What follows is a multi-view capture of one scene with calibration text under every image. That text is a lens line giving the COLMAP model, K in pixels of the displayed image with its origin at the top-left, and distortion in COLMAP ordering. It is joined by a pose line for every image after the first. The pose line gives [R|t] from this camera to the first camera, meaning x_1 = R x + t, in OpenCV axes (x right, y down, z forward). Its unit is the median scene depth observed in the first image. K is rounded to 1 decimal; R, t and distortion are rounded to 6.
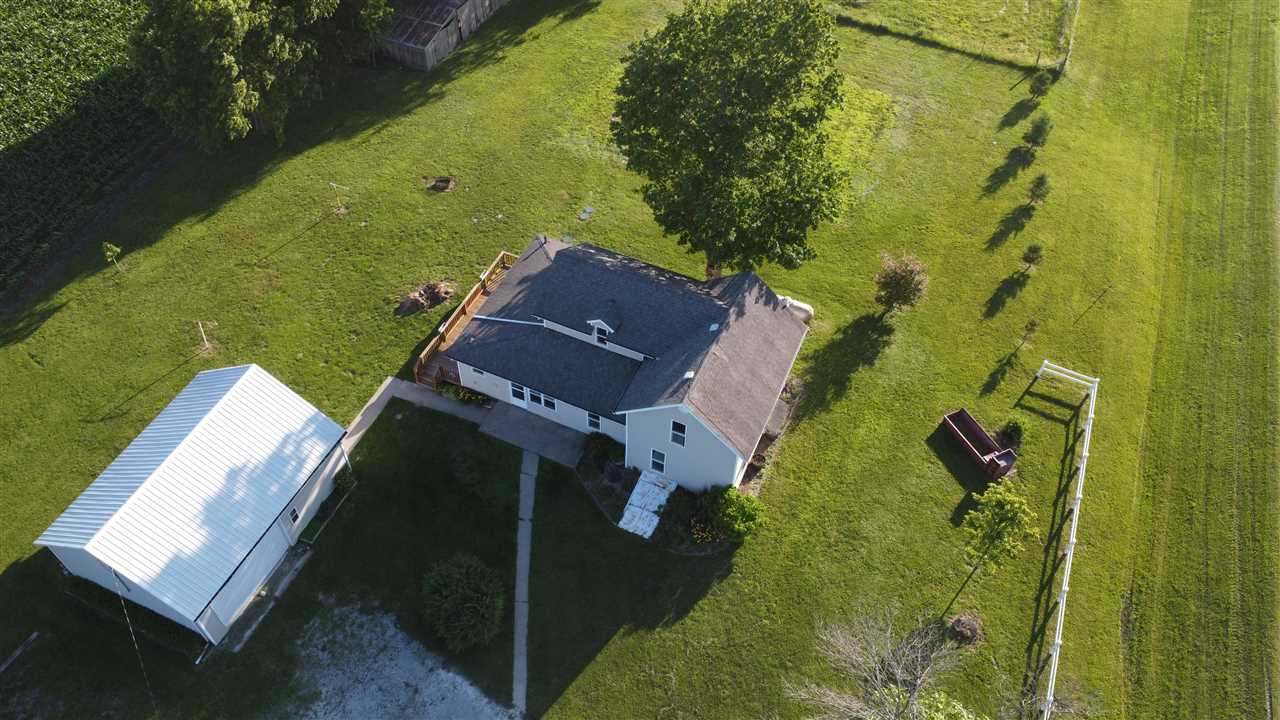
lens RADIAL K [[961.2, 0, 636.2], [0, 961.2, 356.7], [0, 0, 1]] dist [0.003029, -0.003767]
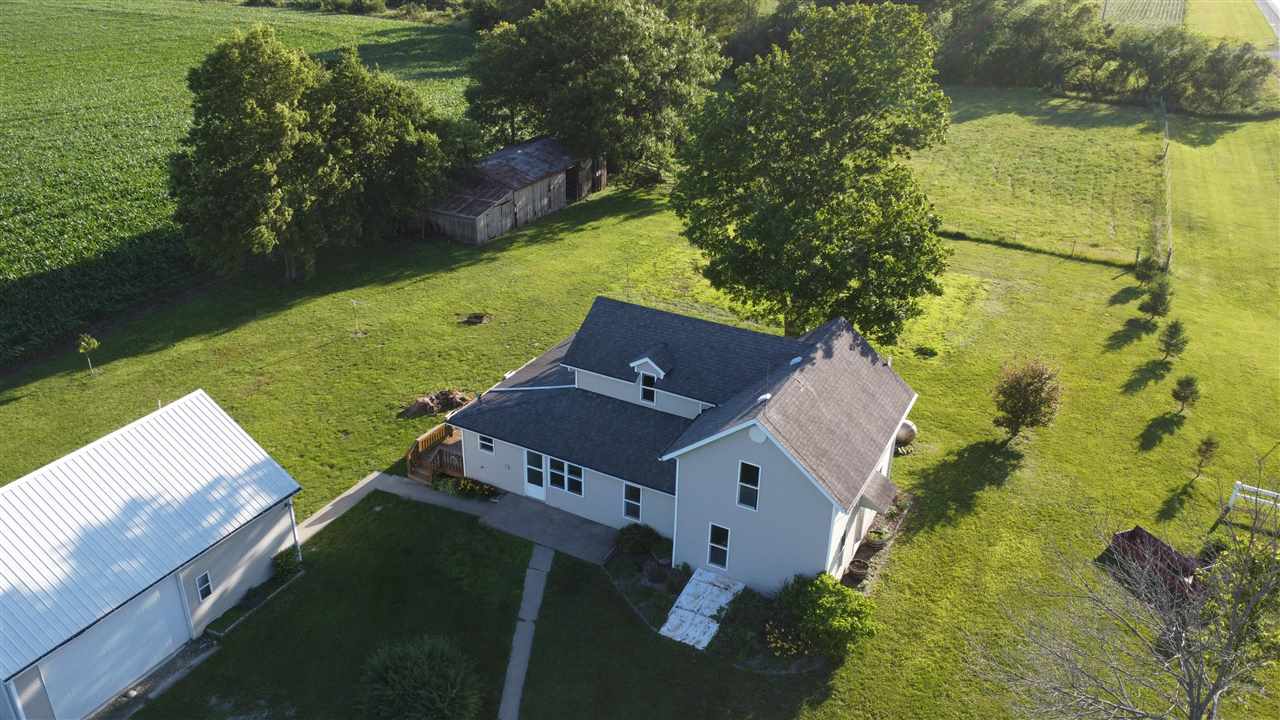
lens RADIAL K [[961.2, 0, 636.2], [0, 961.2, 356.7], [0, 0, 1]] dist [0.003029, -0.003767]
pose [[0.997670, 0.029593, -0.061464, 0.001180], [-0.051635, 0.916412, -0.396892, 0.227571], [0.044581, 0.399141, 0.915805, 0.244155]]
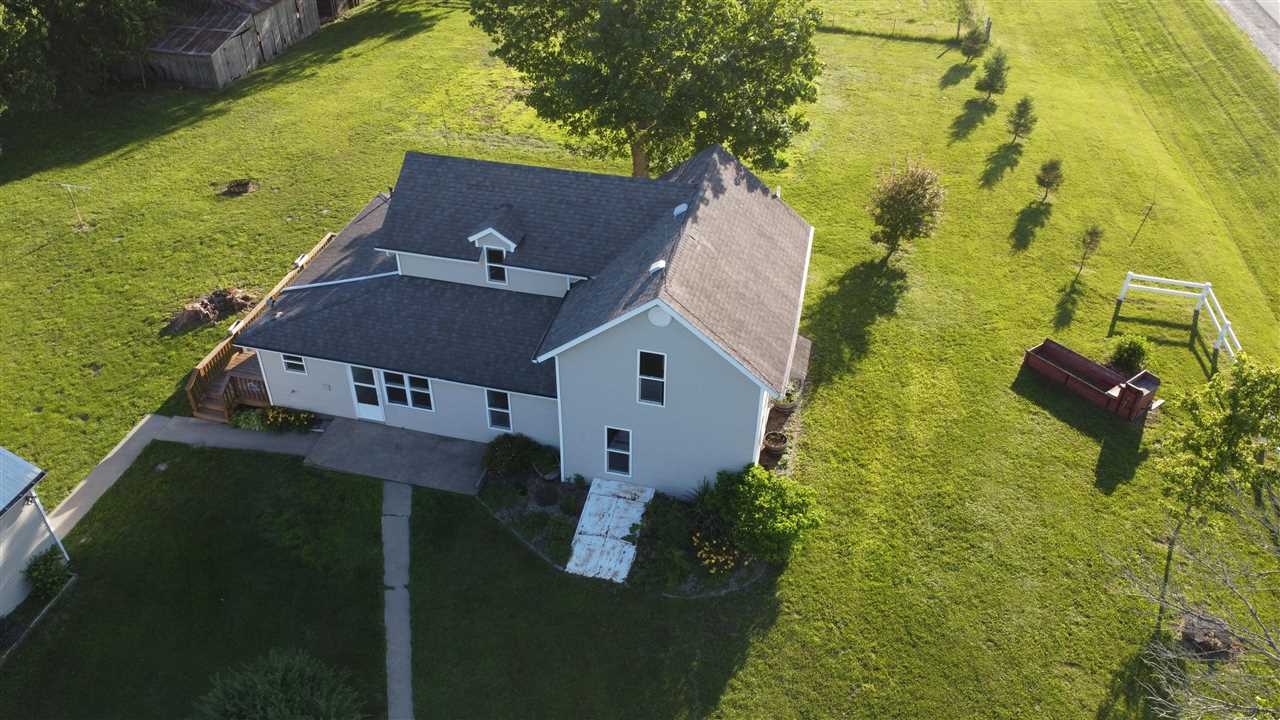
lens RADIAL K [[961.2, 0, 636.2], [0, 961.2, 356.7], [0, 0, 1]] dist [0.003029, -0.003767]
pose [[0.981988, -0.119241, 0.146565, -0.038723], [0.147861, 0.967907, -0.203210, 0.148094], [-0.117630, 0.221221, 0.968104, 0.359145]]
